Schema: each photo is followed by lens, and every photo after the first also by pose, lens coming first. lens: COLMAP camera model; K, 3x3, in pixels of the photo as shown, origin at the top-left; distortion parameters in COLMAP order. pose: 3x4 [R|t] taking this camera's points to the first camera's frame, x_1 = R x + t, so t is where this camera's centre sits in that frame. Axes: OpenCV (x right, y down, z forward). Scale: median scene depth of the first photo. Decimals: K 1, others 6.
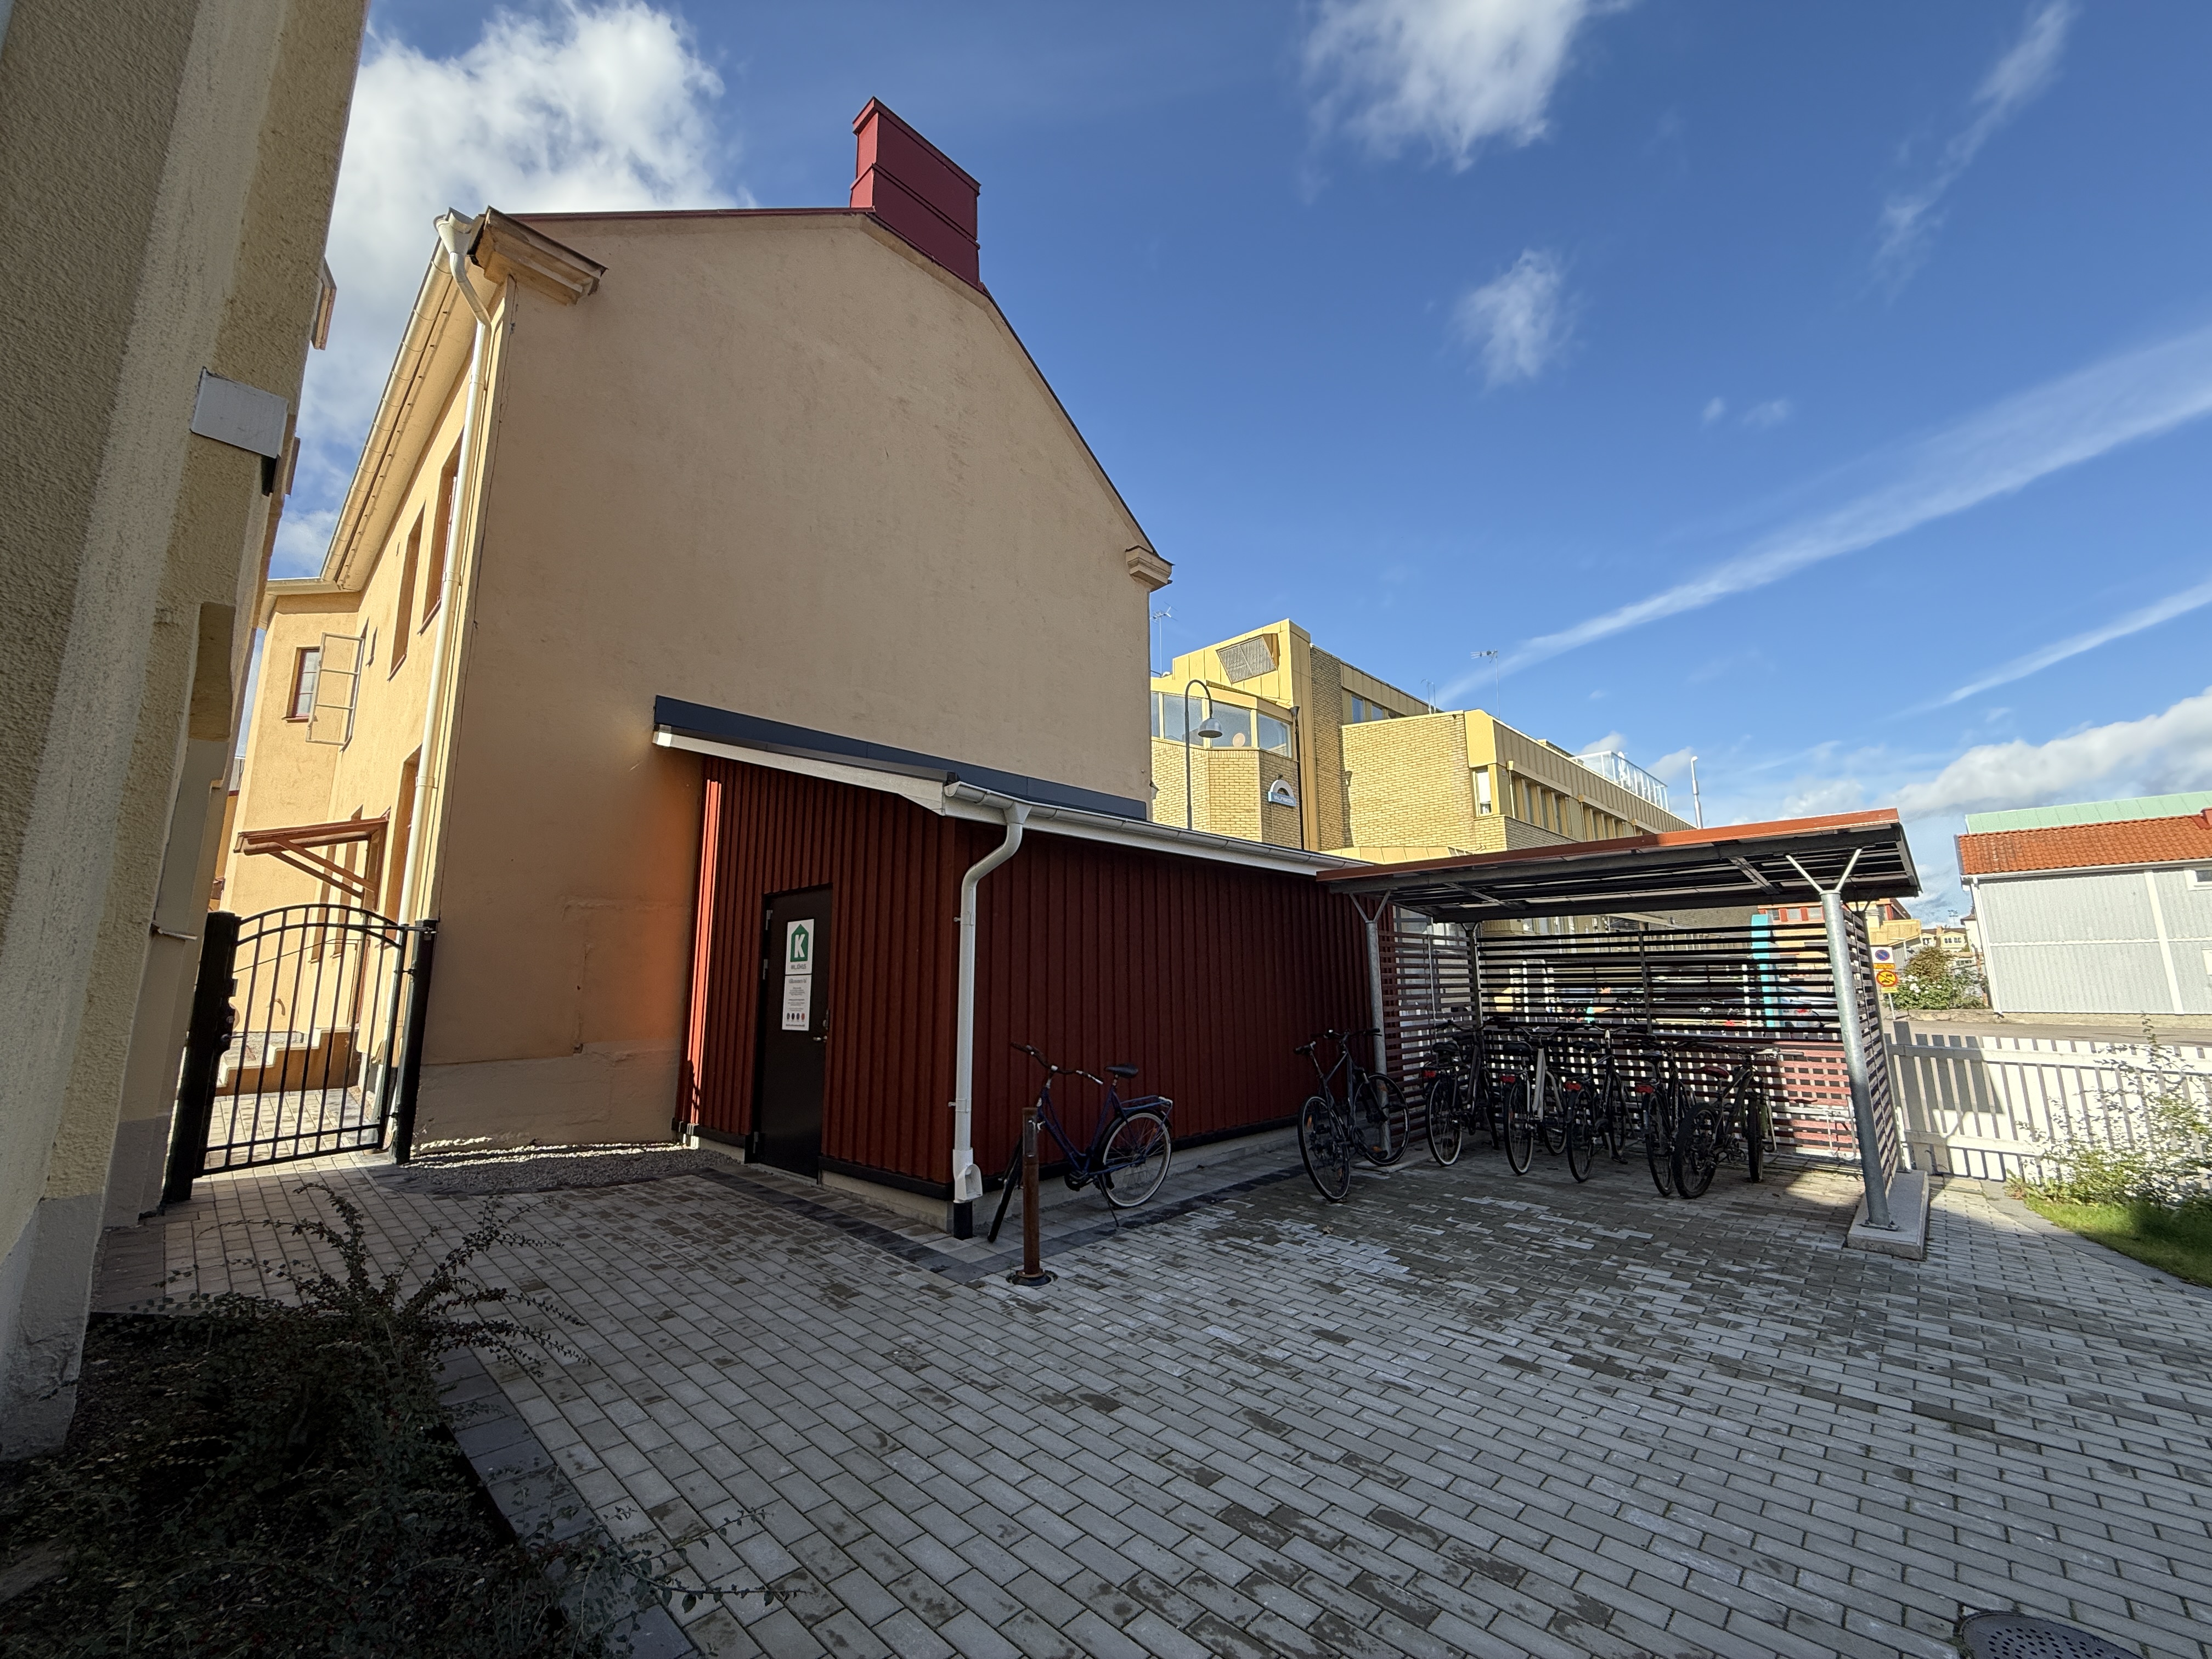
lens RADIAL K [[883.5, 0, 1106.0], [0, 883.5, 829.5], [0, 0, 1]] dist [0.000408, -0.000009]
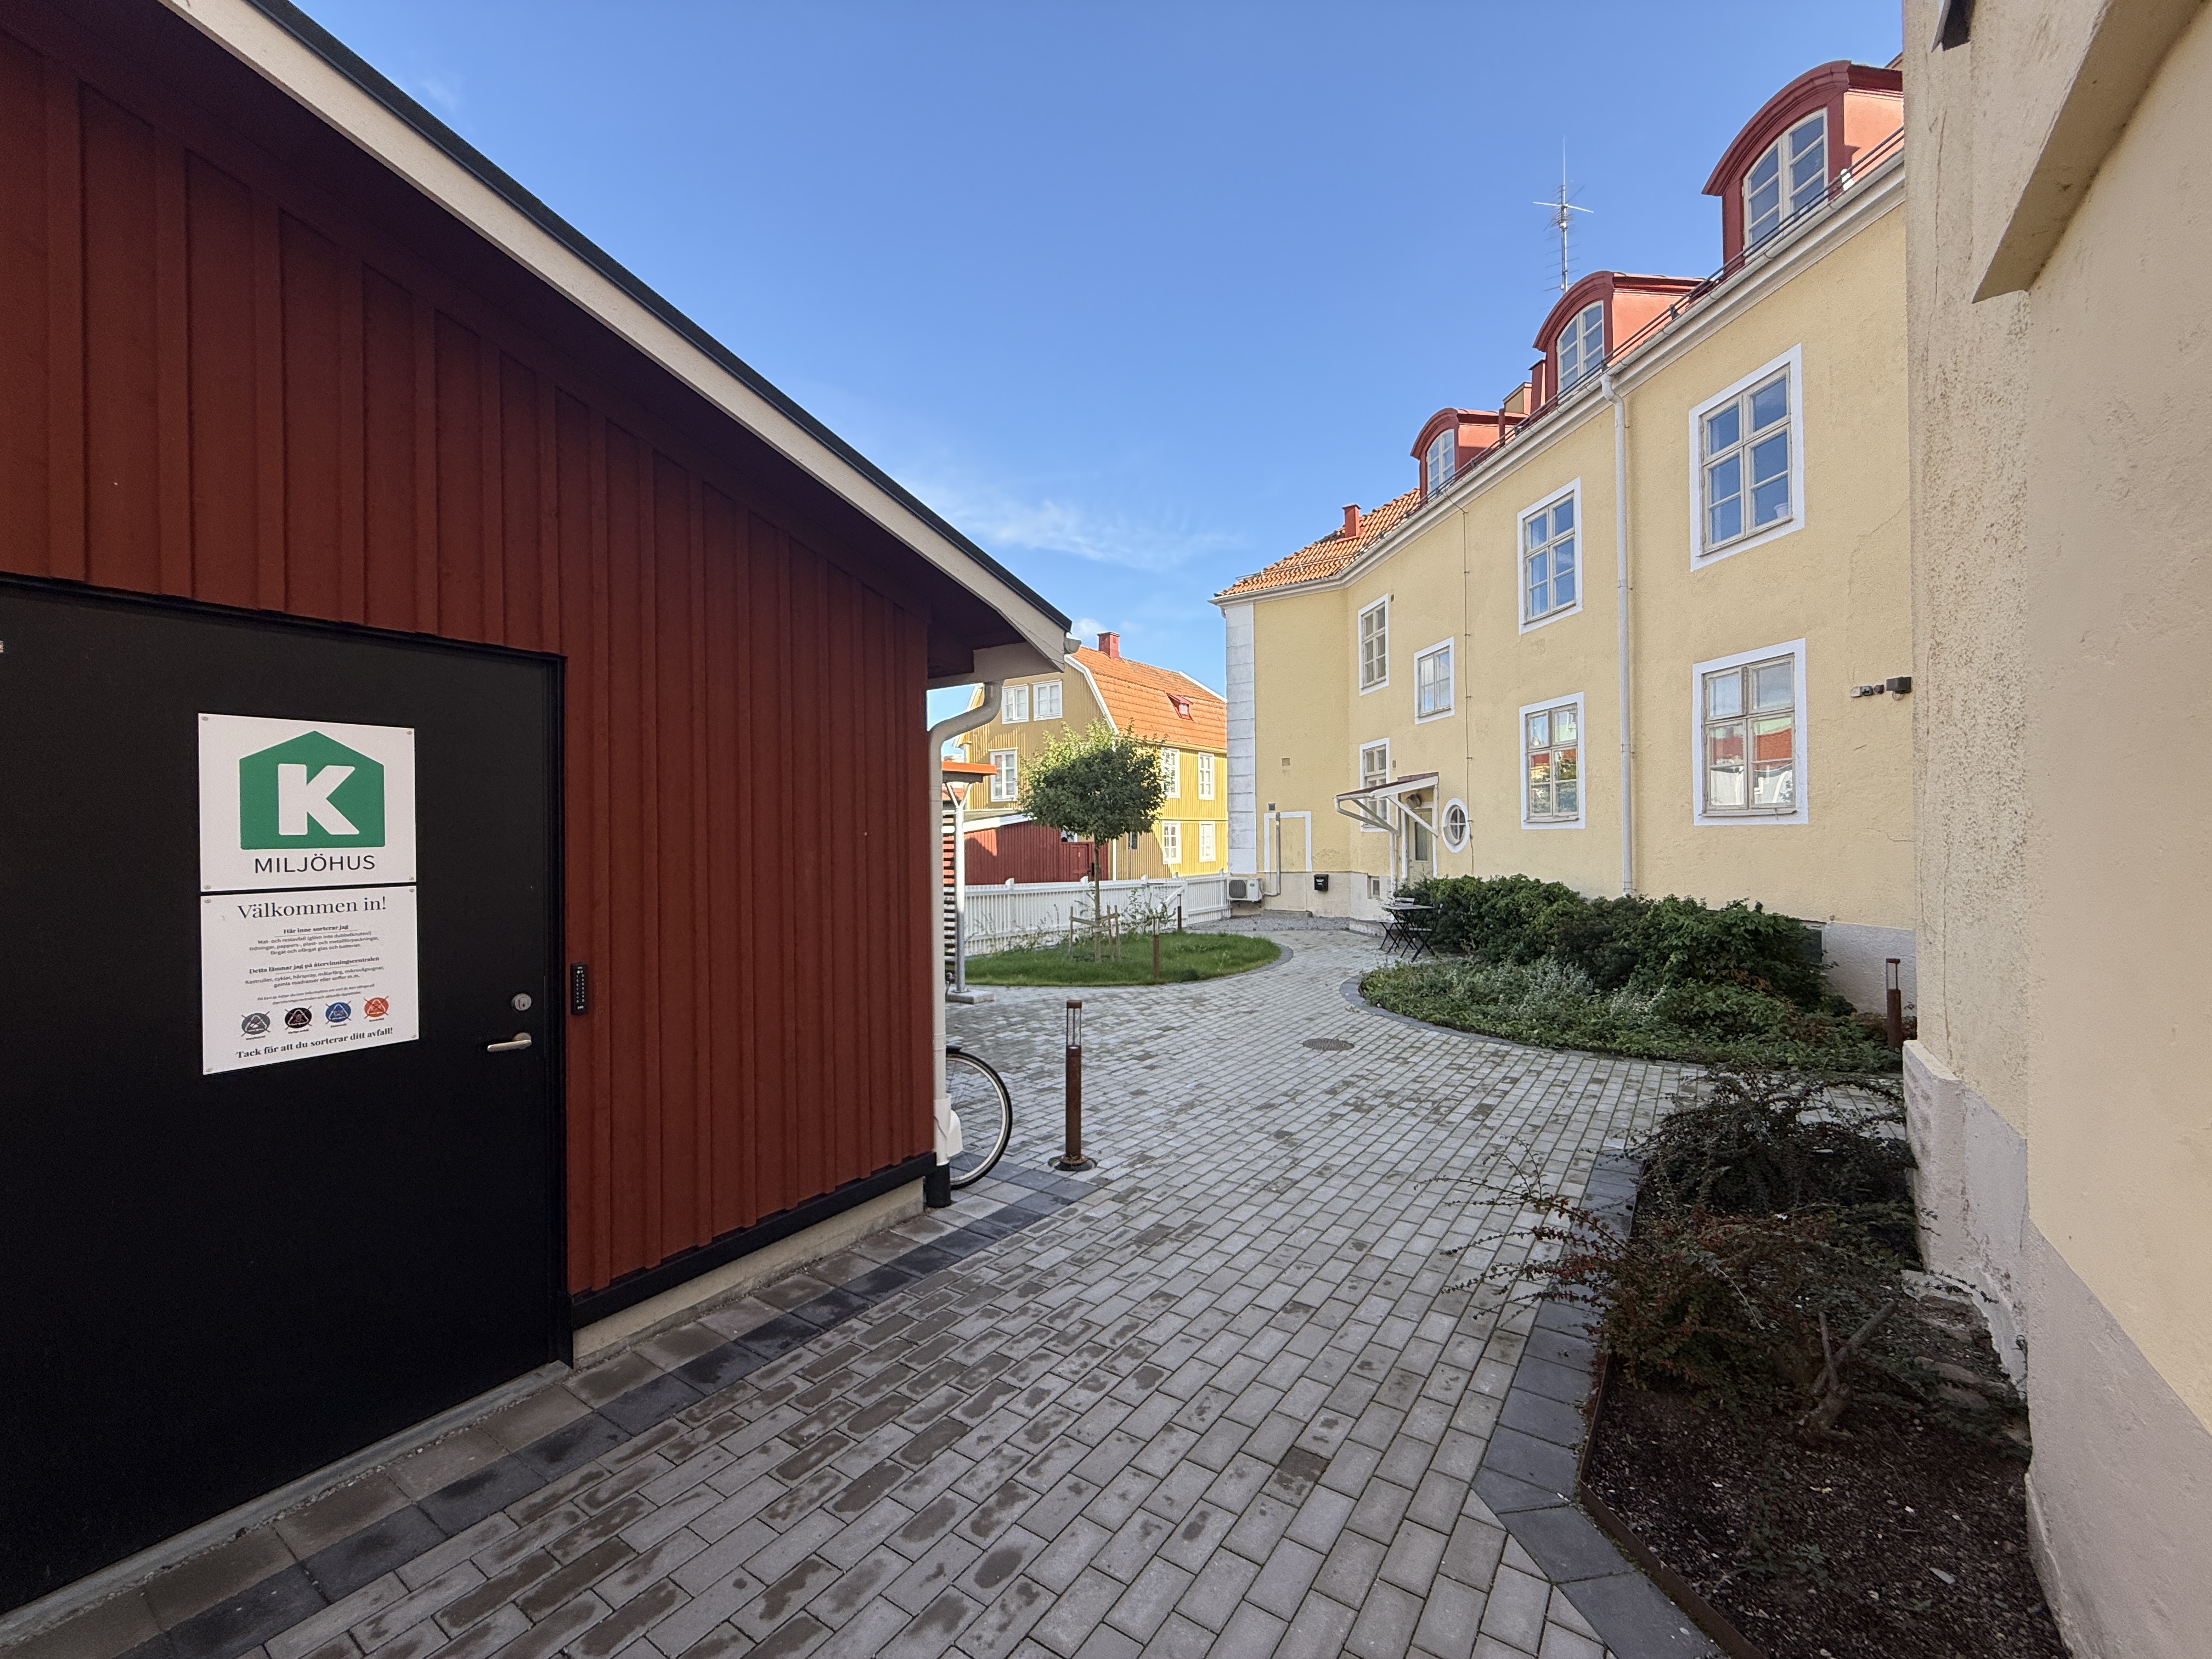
lens RADIAL K [[883.5, 0, 1106.0], [0, 883.5, 829.5], [0, 0, 1]] dist [0.000408, -0.000009]
pose [[-0.155565, 0.013685, 0.987731, -1.287157], [-0.161867, 0.986036, -0.039156, 0.196079], [-0.974474, -0.165972, -0.151177, 1.393616]]
